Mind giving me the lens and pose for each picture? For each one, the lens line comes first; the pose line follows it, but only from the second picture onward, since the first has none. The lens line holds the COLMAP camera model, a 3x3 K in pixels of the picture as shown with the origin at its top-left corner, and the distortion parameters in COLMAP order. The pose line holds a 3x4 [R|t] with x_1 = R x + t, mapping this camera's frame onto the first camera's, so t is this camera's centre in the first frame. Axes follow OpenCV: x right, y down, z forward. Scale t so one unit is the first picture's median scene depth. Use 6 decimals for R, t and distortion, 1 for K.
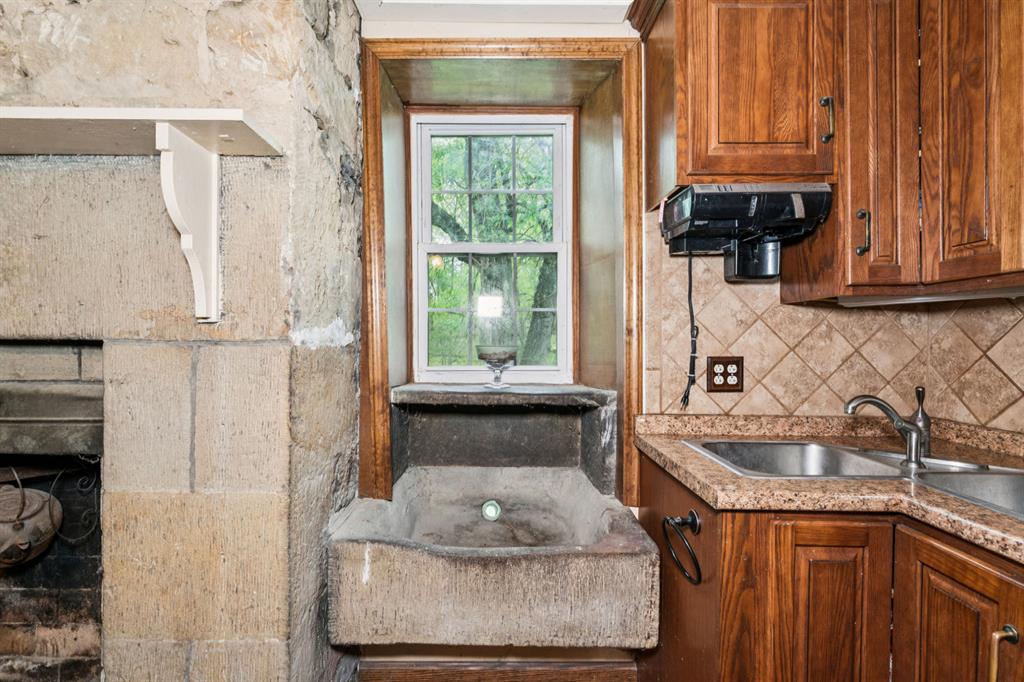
lens RADIAL K [[475.1, 0, 493.4], [0, 475.1, 345.5], [0, 0, 1]] dist [-0.004211, 0.000250]
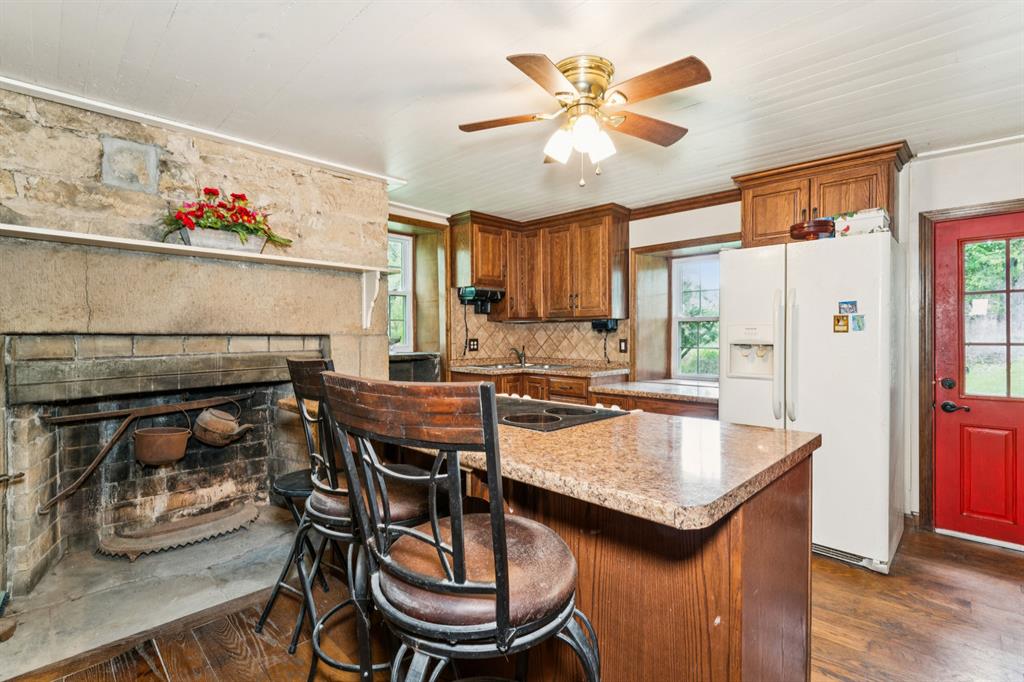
lens RADIAL K [[475.1, 0, 509.7], [0, 475.1, 338.8], [0, 0, 1]] dist [-0.004211, 0.000250]
pose [[0.696646, -0.014745, 0.717263, -1.705425], [0.011904, 0.999889, 0.008994, -0.000416], [-0.717316, 0.002273, 0.696744, -1.406012]]
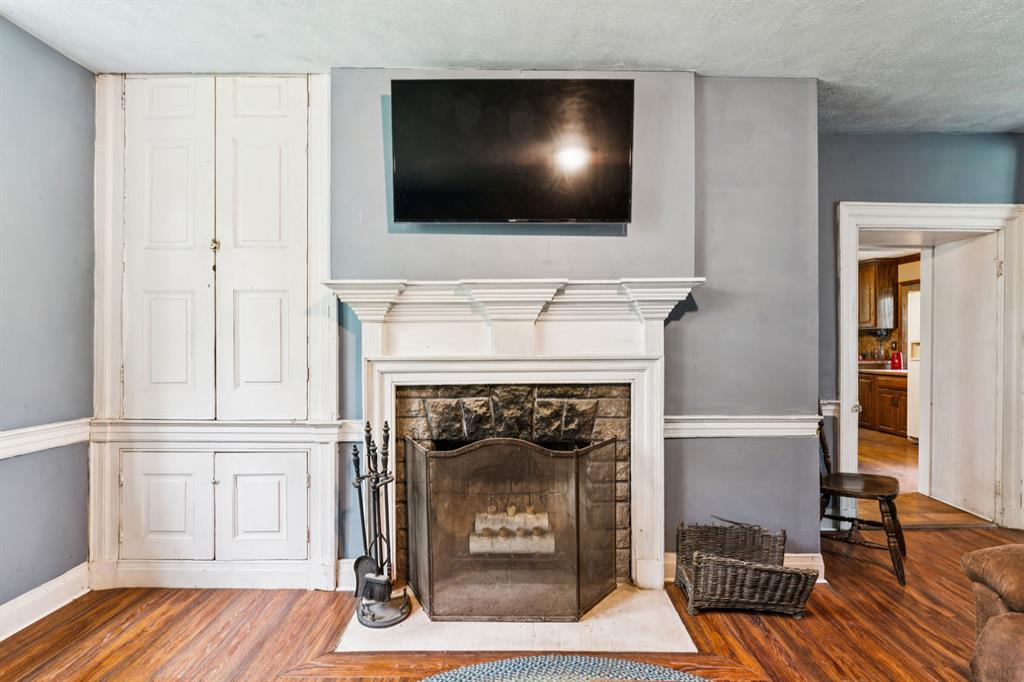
lens RADIAL K [[475.1, 0, 515.2], [0, 475.1, 336.3], [0, 0, 1]] dist [-0.004211, 0.000250]
pose [[0.999787, -0.013784, 0.015358, -2.890178], [0.013883, 0.999883, -0.006365, -0.036684], [-0.015268, 0.006577, 0.999862, -4.559351]]
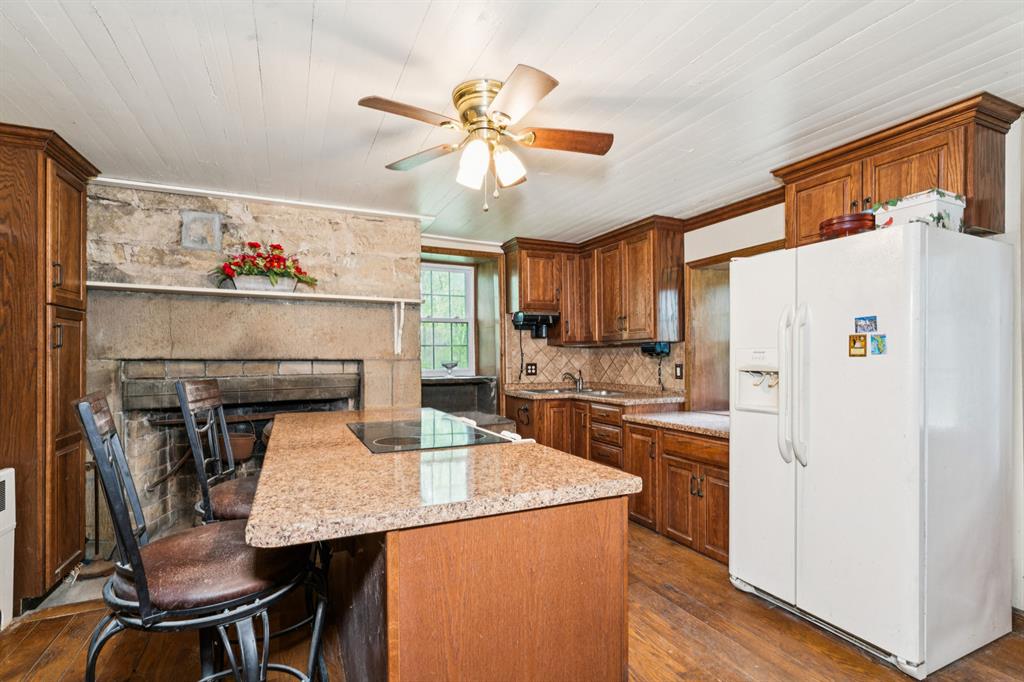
lens RADIAL K [[475.1, 0, 505.5], [0, 475.1, 361.7], [0, 0, 1]] dist [-0.004211, 0.000250]
pose [[0.904136, -0.012913, 0.427050, -1.074692], [0.013011, 0.999912, 0.002688, 0.003389], [-0.427048, 0.003126, 0.904224, -1.876975]]
